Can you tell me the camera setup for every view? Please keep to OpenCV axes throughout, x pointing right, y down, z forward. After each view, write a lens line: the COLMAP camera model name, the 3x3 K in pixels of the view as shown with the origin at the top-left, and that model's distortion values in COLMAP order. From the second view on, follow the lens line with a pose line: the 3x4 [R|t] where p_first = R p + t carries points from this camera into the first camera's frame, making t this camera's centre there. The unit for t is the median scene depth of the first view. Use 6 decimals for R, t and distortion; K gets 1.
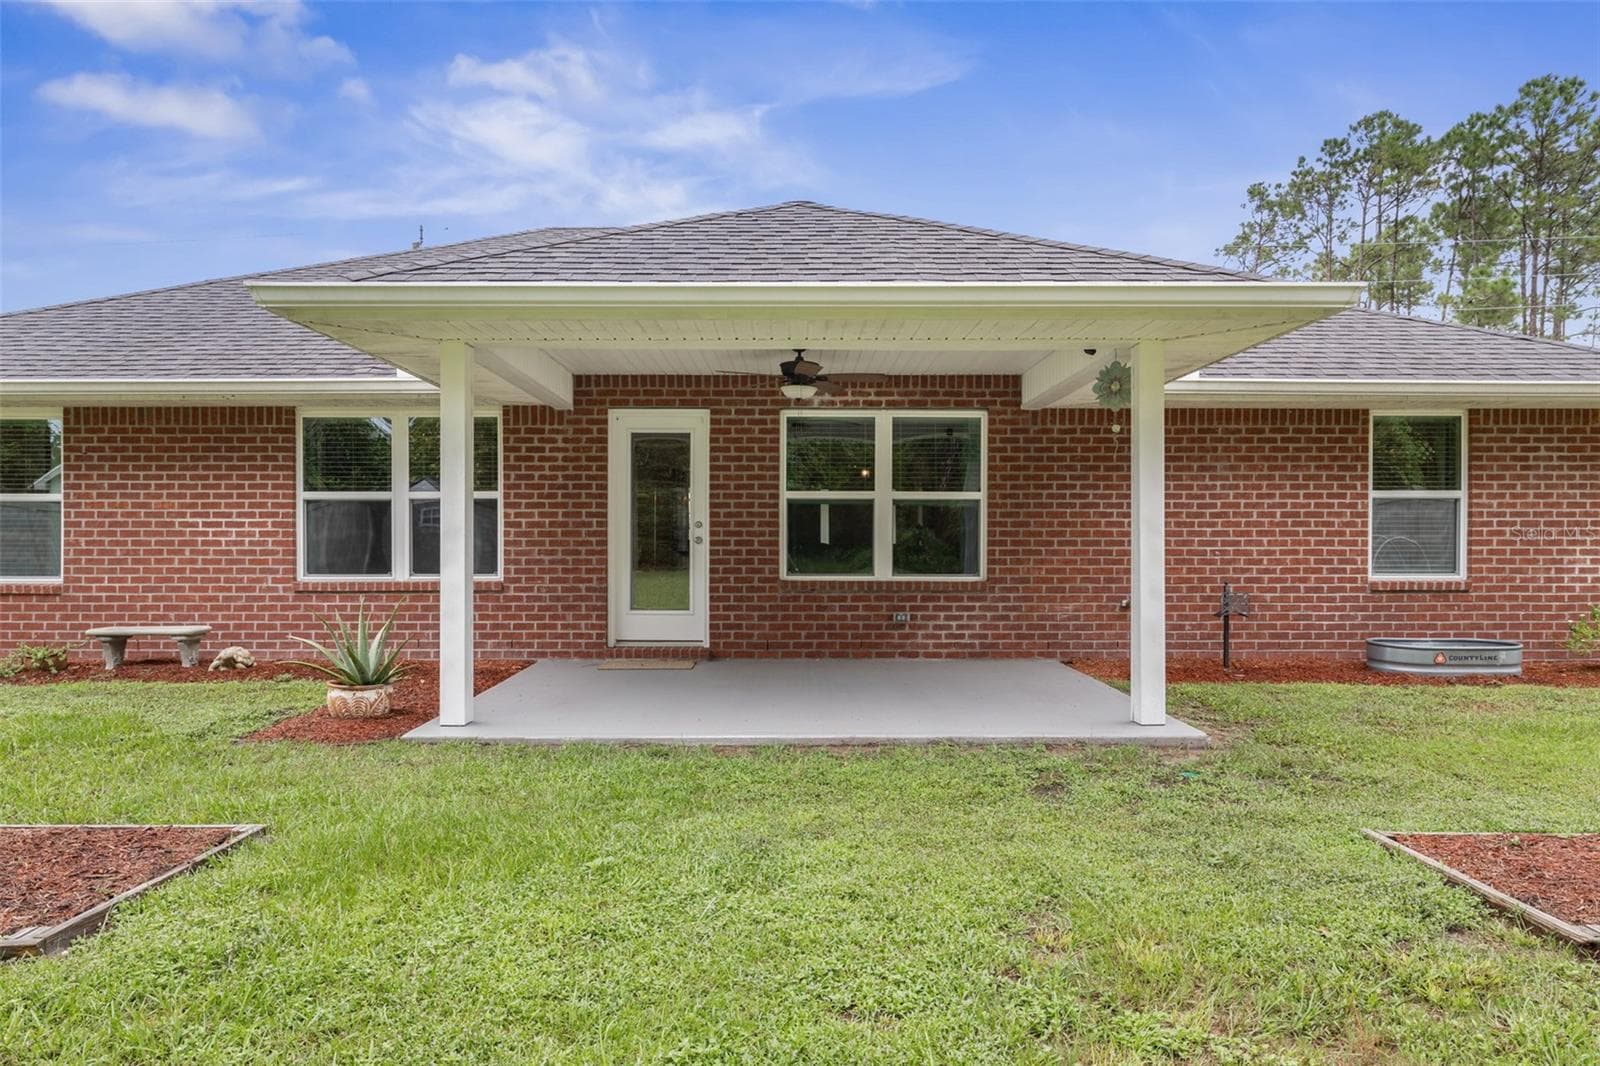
lens RADIAL K [[1078.1, 0, 800.0], [0, 1078.1, 533.0], [0, 0, 1]] dist [0.003078, 0.000822]
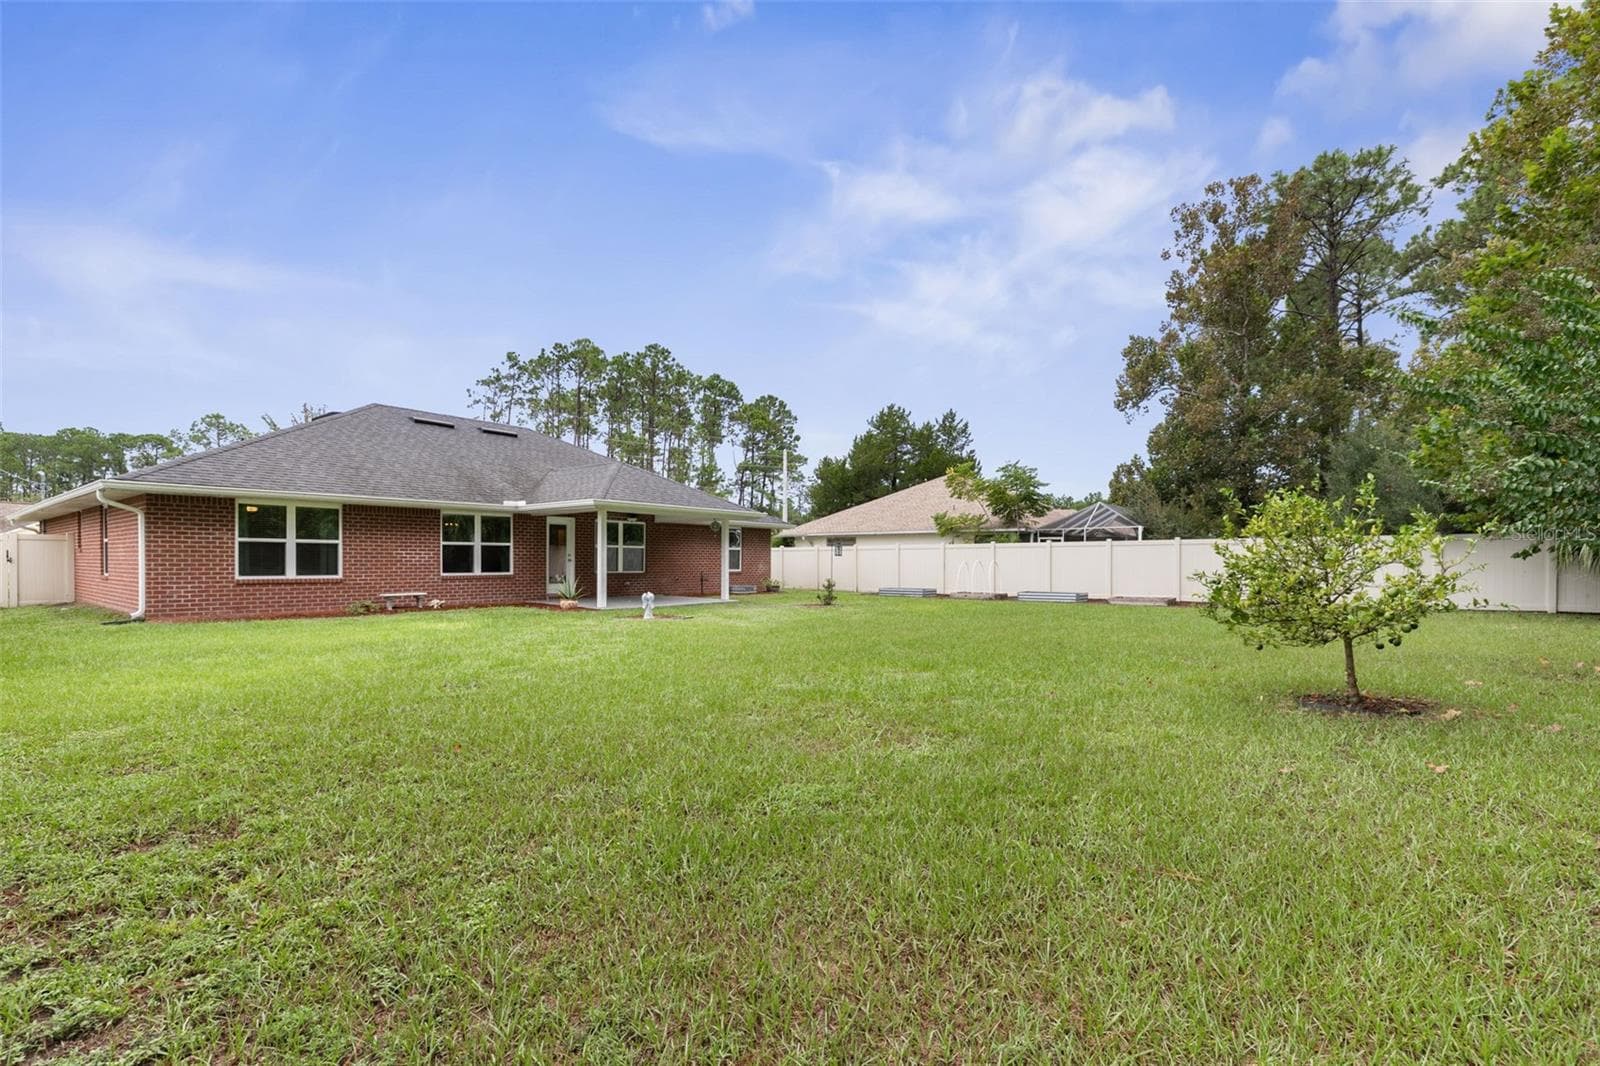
lens RADIAL K [[1331.2, 0, 800.0], [0, 1331.2, 533.0], [0, 0, 1]] dist [-0.006326, 0.012093]
pose [[0.588002, 0.017078, 0.808679, -1.295067], [-0.016635, 0.999821, -0.009019, -0.022375], [-0.808689, -0.008149, 0.588181, -0.812260]]
